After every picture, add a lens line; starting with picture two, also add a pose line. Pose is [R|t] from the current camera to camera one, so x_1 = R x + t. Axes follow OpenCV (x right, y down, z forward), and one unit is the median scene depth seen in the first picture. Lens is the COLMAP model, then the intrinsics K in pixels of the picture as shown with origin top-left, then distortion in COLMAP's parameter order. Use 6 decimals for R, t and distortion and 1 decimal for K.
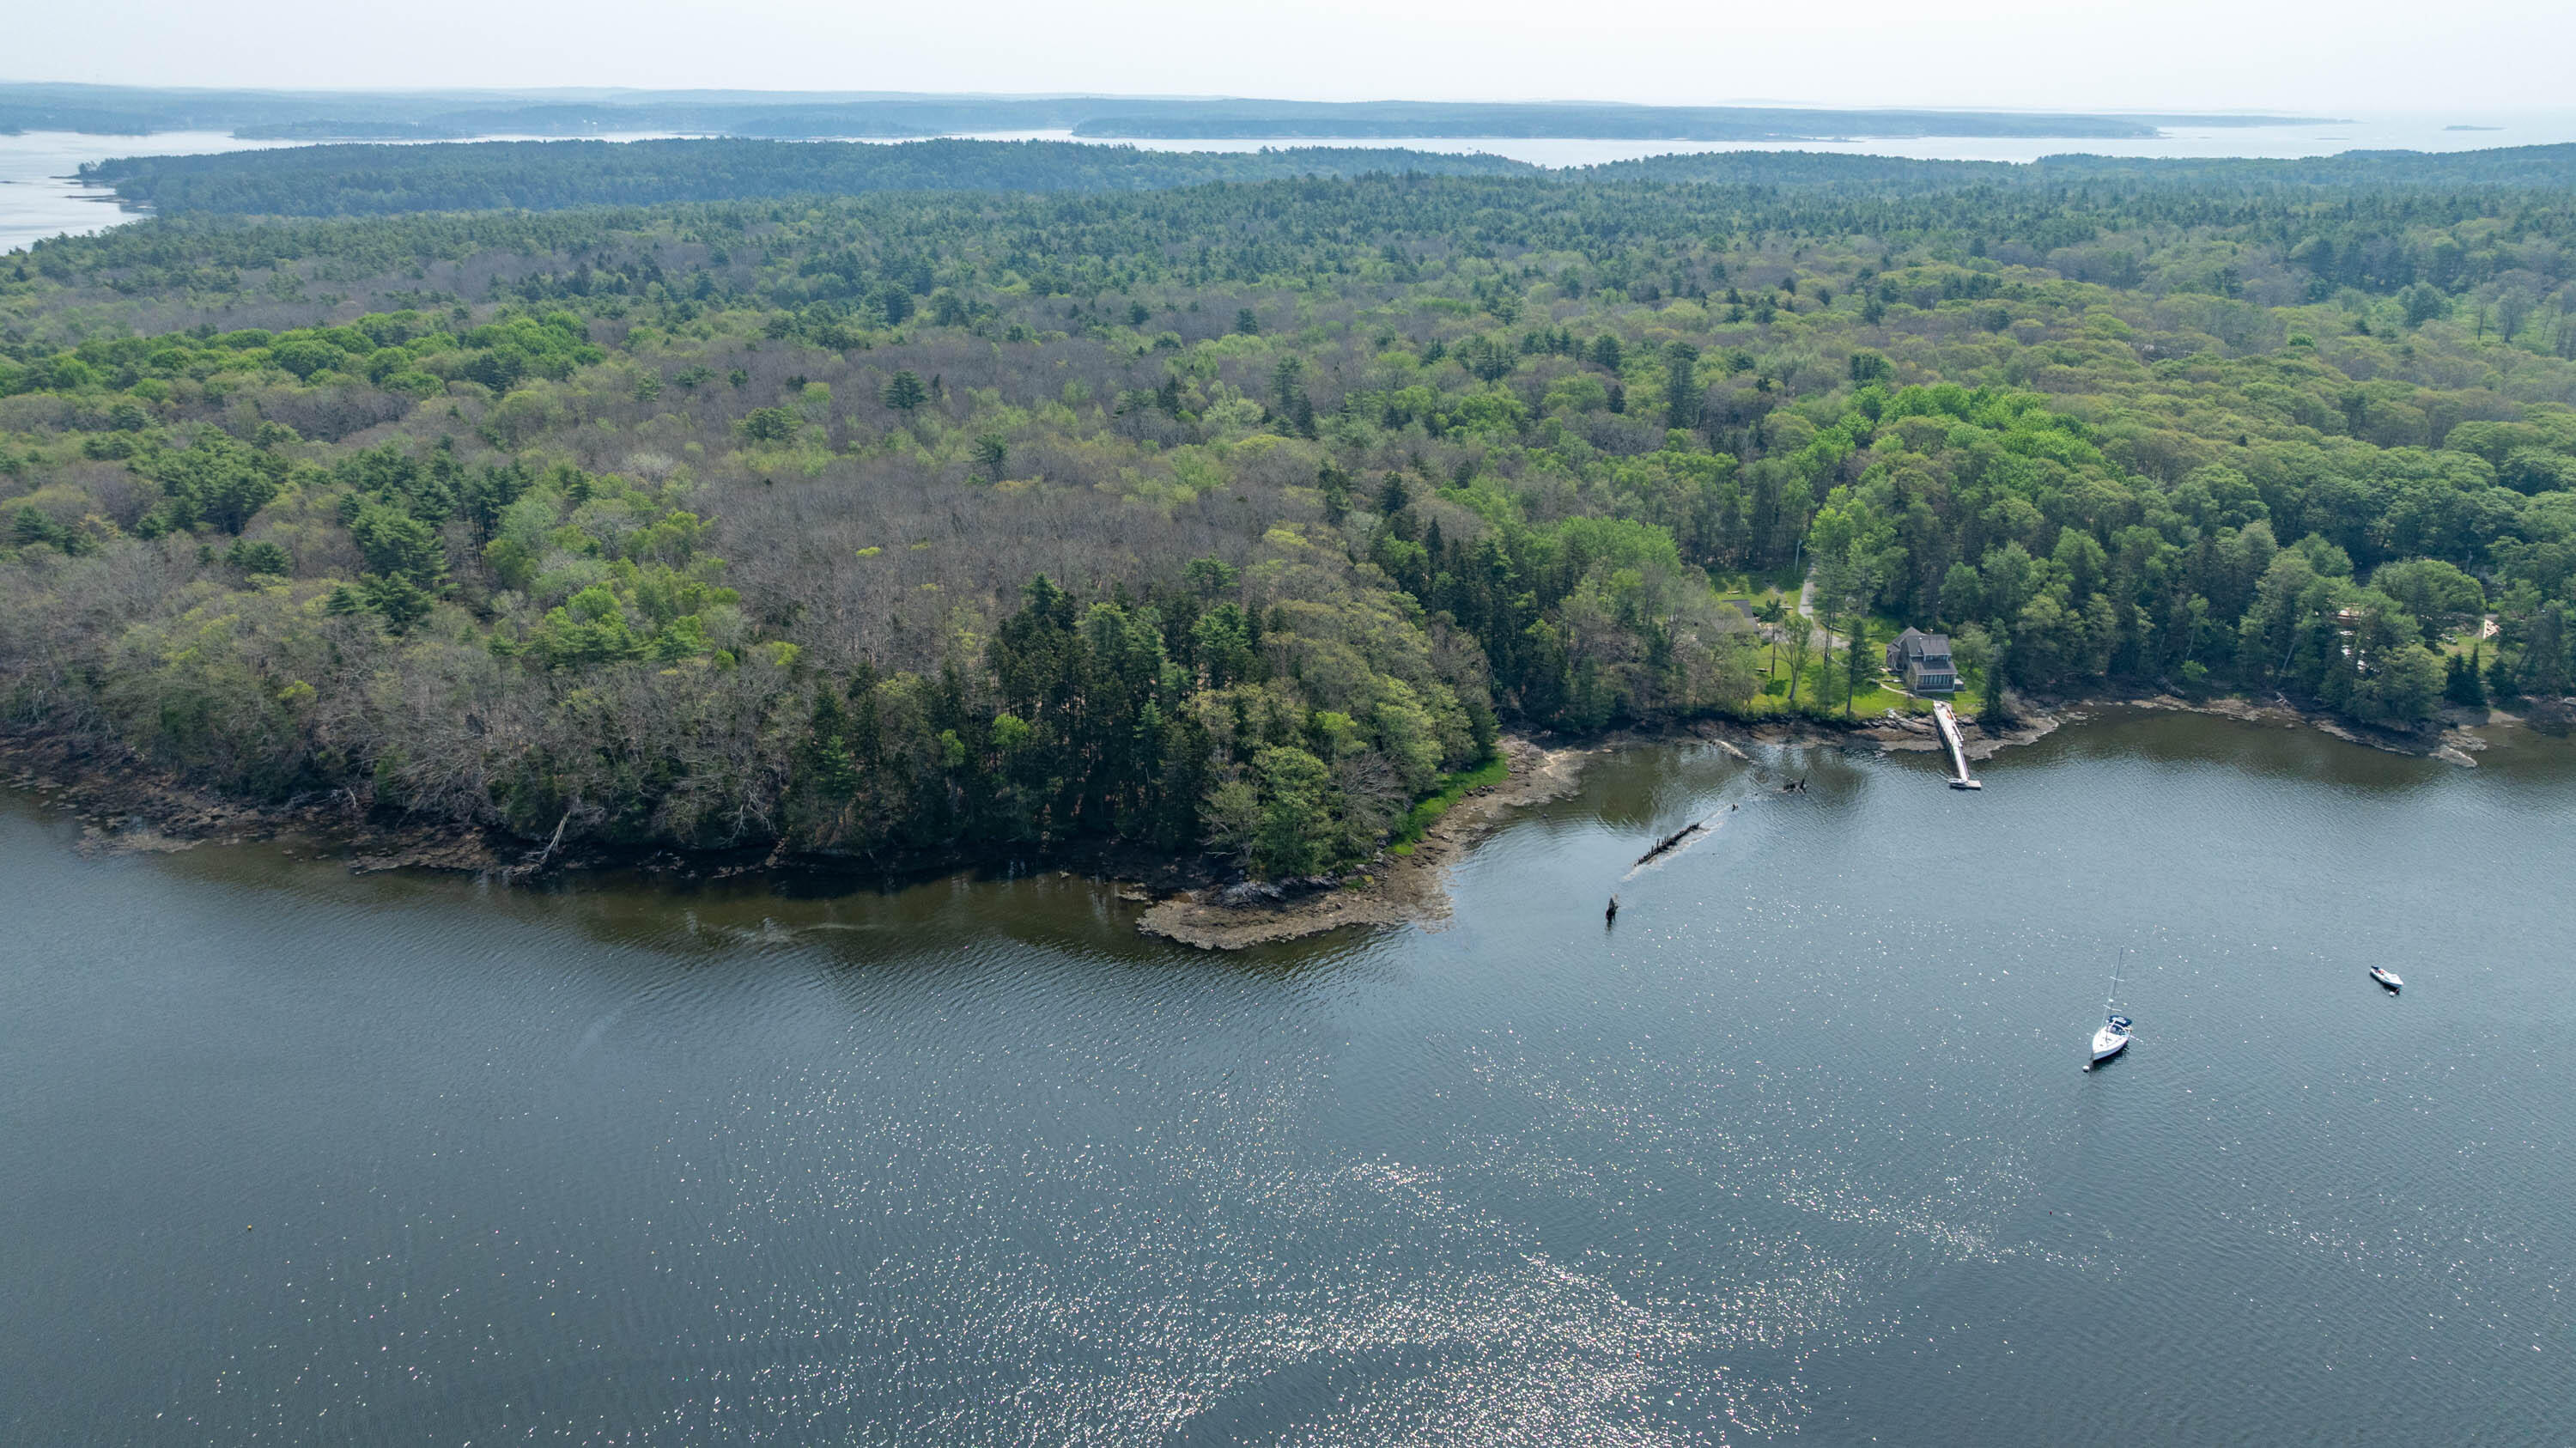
lens RADIAL K [[1818.7, 0, 1280.5], [0, 1818.7, 729.0], [0, 0, 1]] dist [-0.029313, 0.025586]
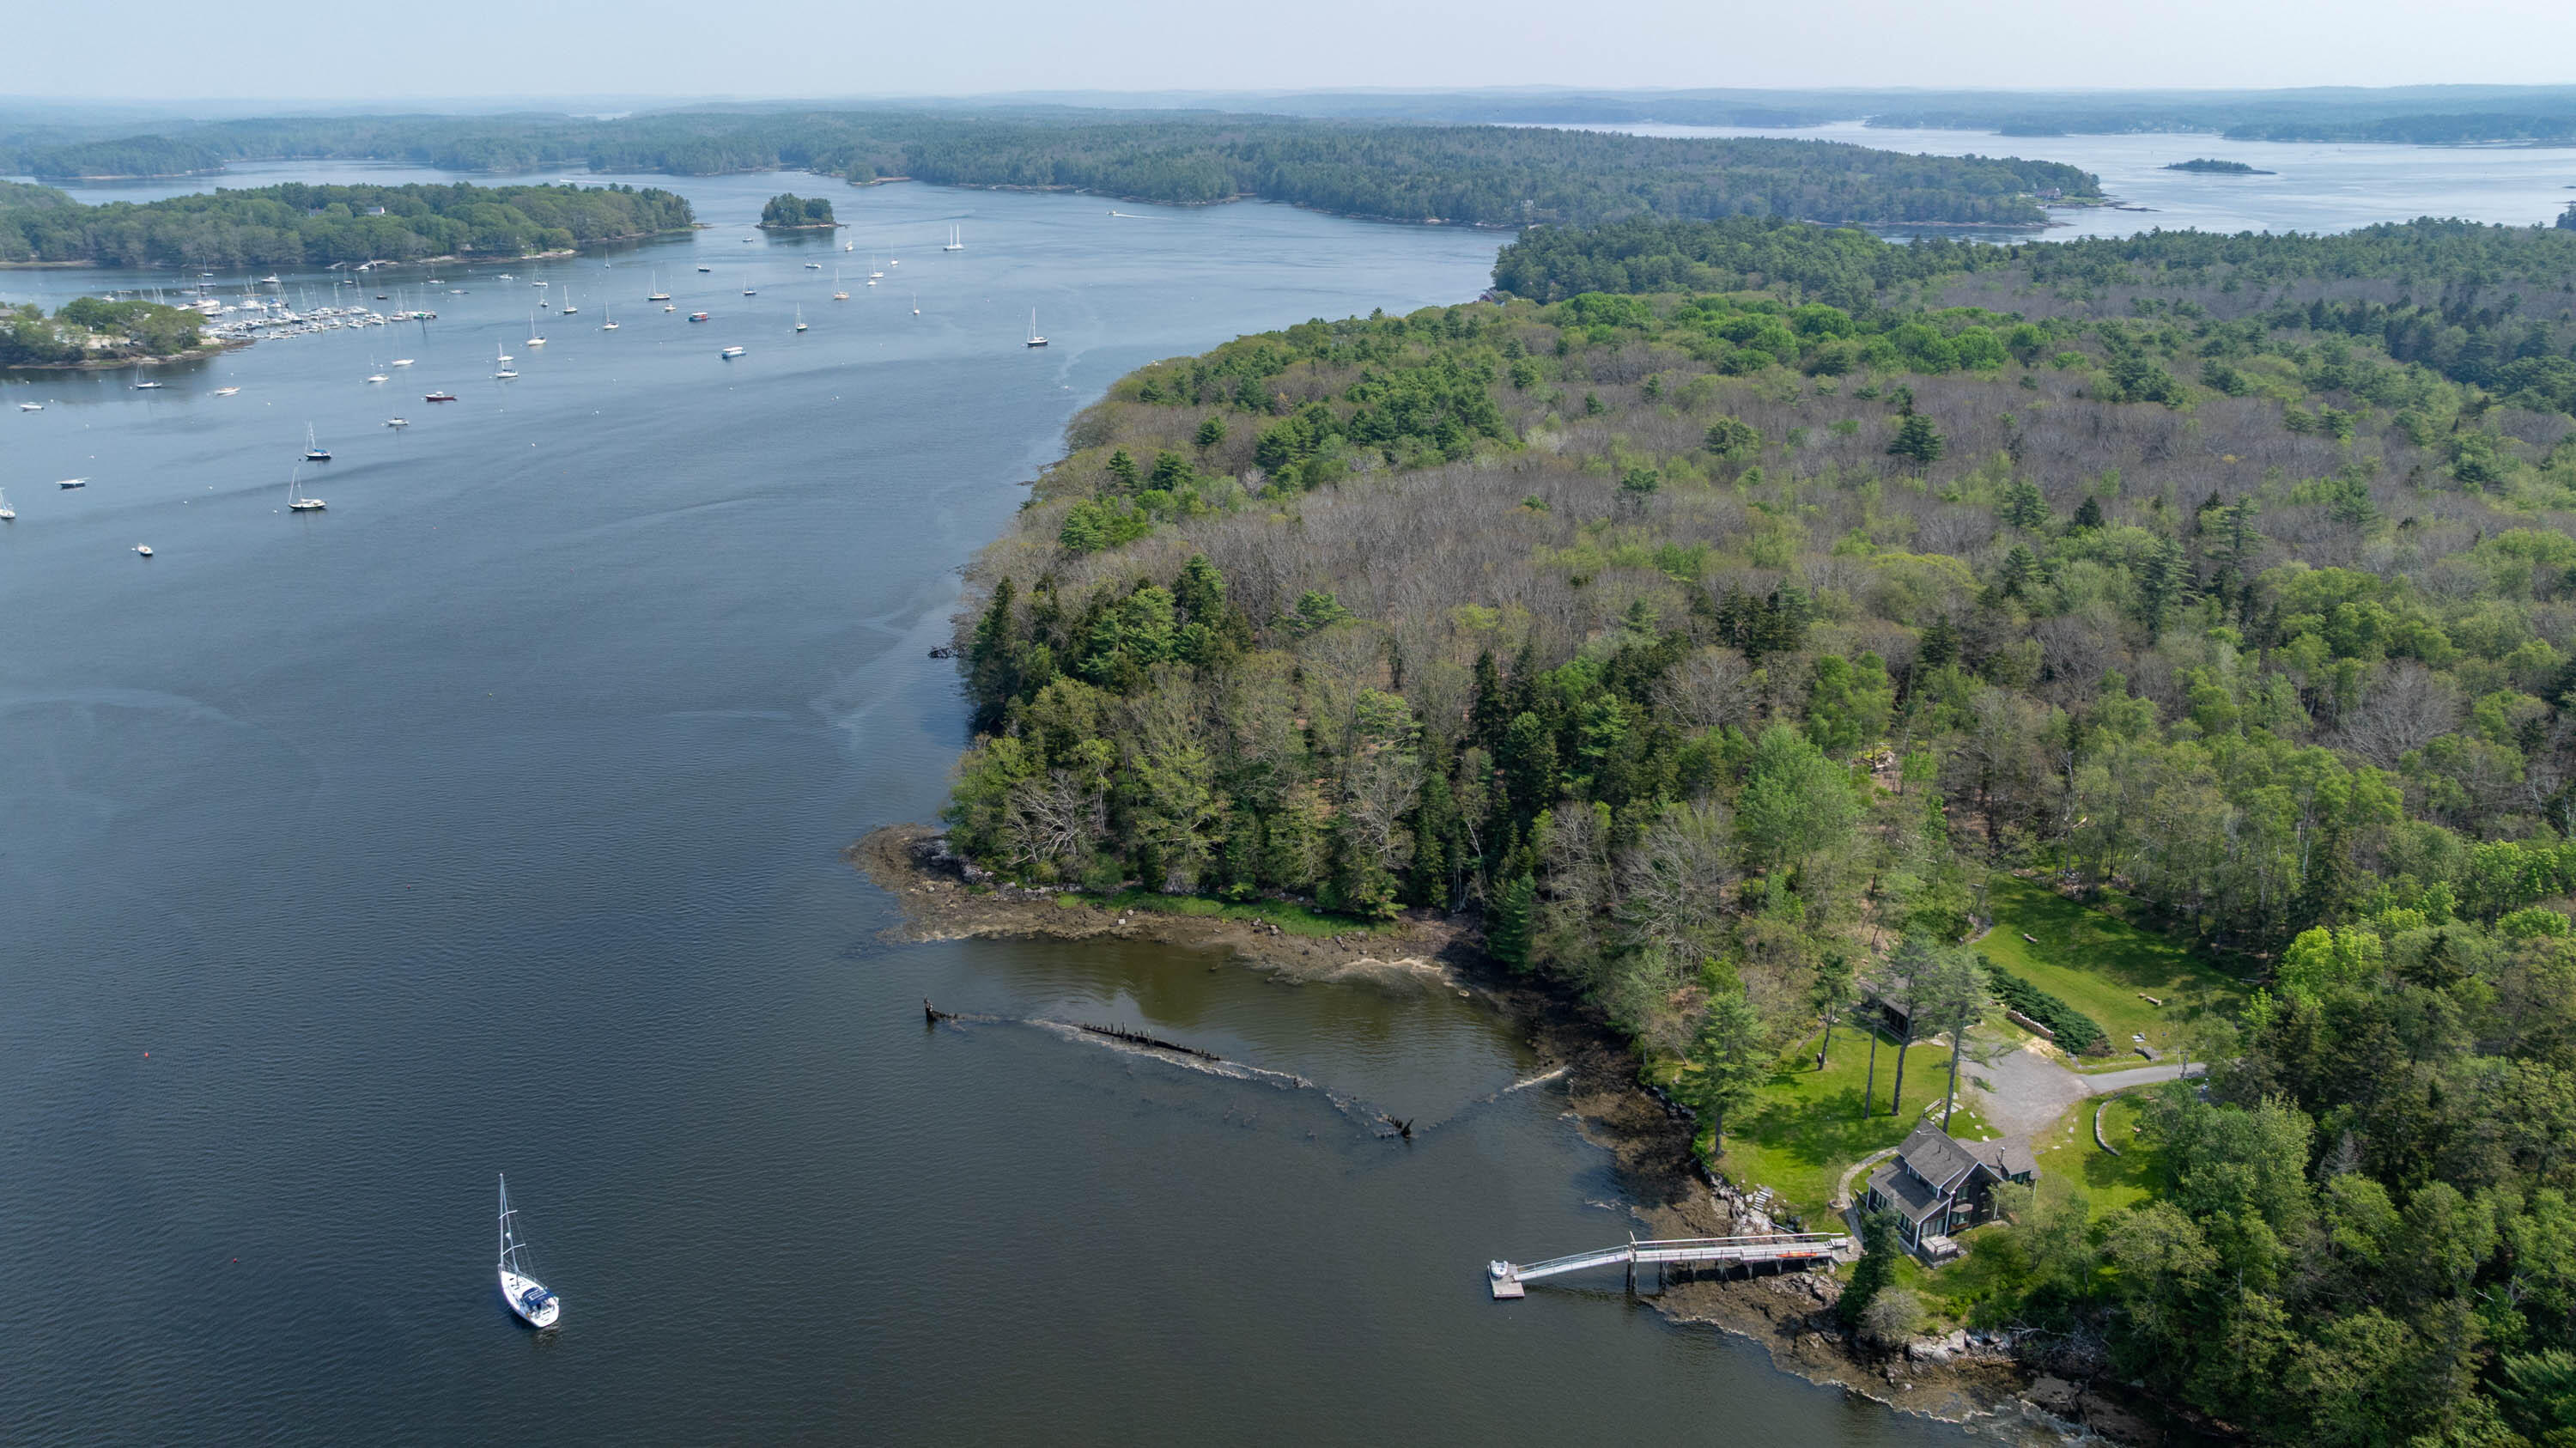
lens RADIAL K [[1818.7, 0, 1289.9], [0, 1818.7, 714.7], [0, 0, 1]] dist [-0.029313, 0.025586]
pose [[0.238283, 0.313665, -0.919149, 0.731450], [-0.321865, 0.918429, 0.229978, -0.216788], [0.916310, 0.241043, 0.319804, 0.615244]]
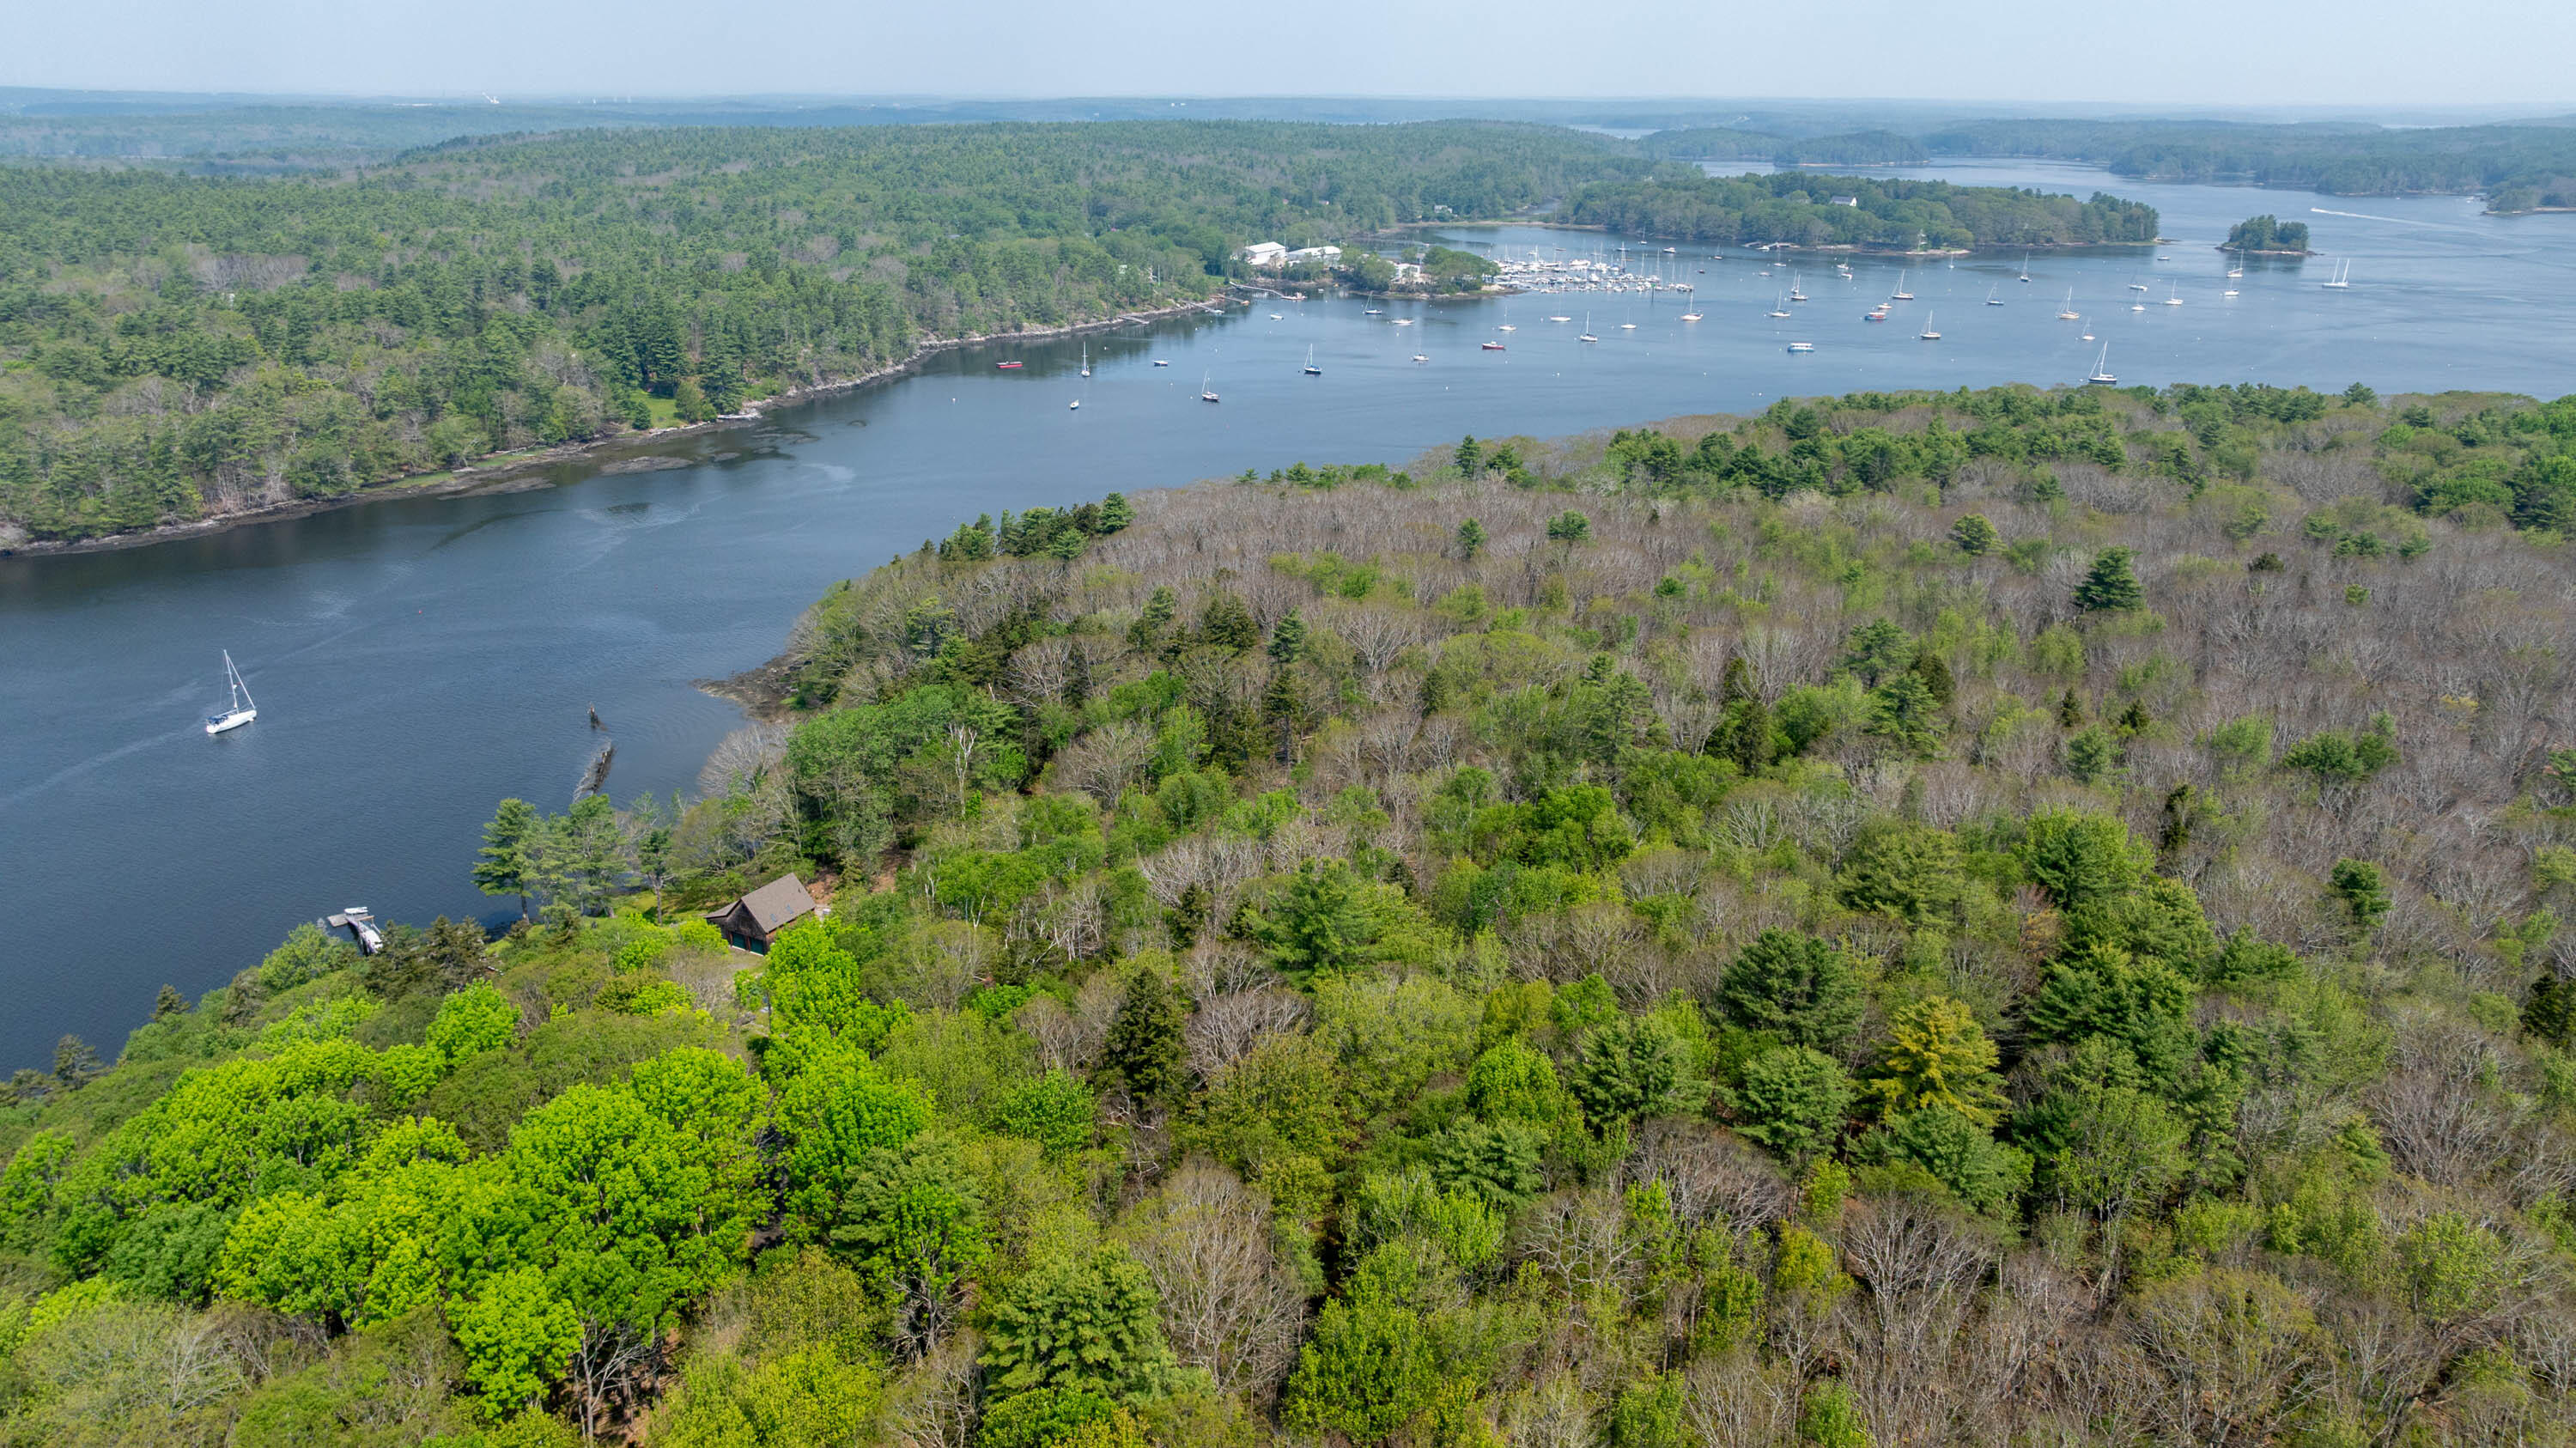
lens RADIAL K [[1818.7, 0, 1290.1], [0, 1818.7, 739.7], [0, 0, 1]] dist [-0.029313, 0.025586]
pose [[-0.635615, 0.252414, -0.729576, 0.600435], [-0.271945, 0.811259, 0.517596, -0.508478], [0.722523, 0.527396, -0.447005, 1.426909]]
